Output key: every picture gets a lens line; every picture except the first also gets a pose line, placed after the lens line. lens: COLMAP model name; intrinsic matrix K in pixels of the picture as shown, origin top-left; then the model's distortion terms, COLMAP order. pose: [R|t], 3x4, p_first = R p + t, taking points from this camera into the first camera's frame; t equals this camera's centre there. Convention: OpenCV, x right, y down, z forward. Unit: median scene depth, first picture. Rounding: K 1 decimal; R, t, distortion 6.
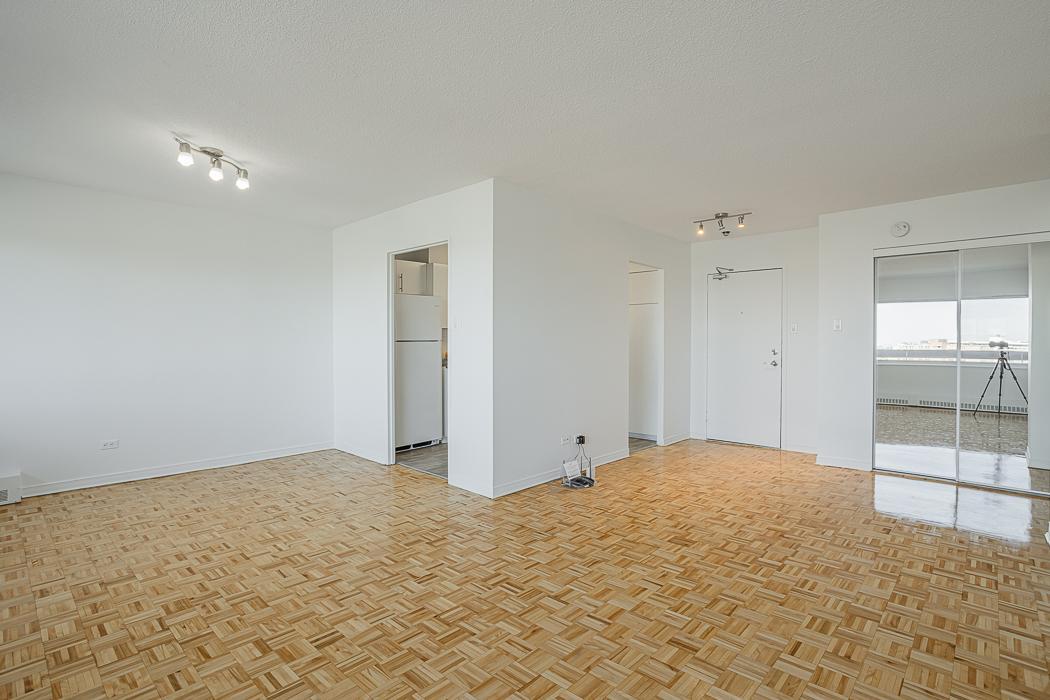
lens RADIAL K [[503.1, 0, 519.0], [0, 503.1, 349.7], [0, 0, 1]] dist [-0.004408, 0.014827]
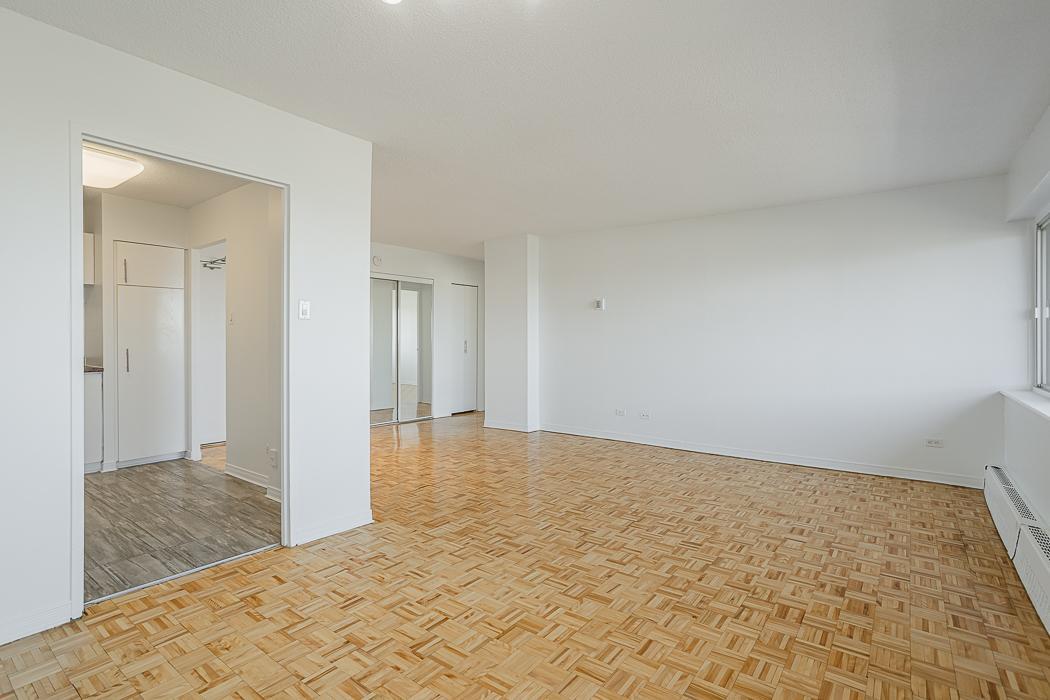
lens RADIAL K [[503.1, 0, 519.0], [0, 503.1, 349.7], [0, 0, 1]] dist [-0.004408, 0.014827]
pose [[-0.104017, -0.013059, 0.994490, -1.368646], [-0.002556, 0.999914, 0.012863, -0.005234], [-0.994572, -0.001204, -0.104041, 1.272327]]
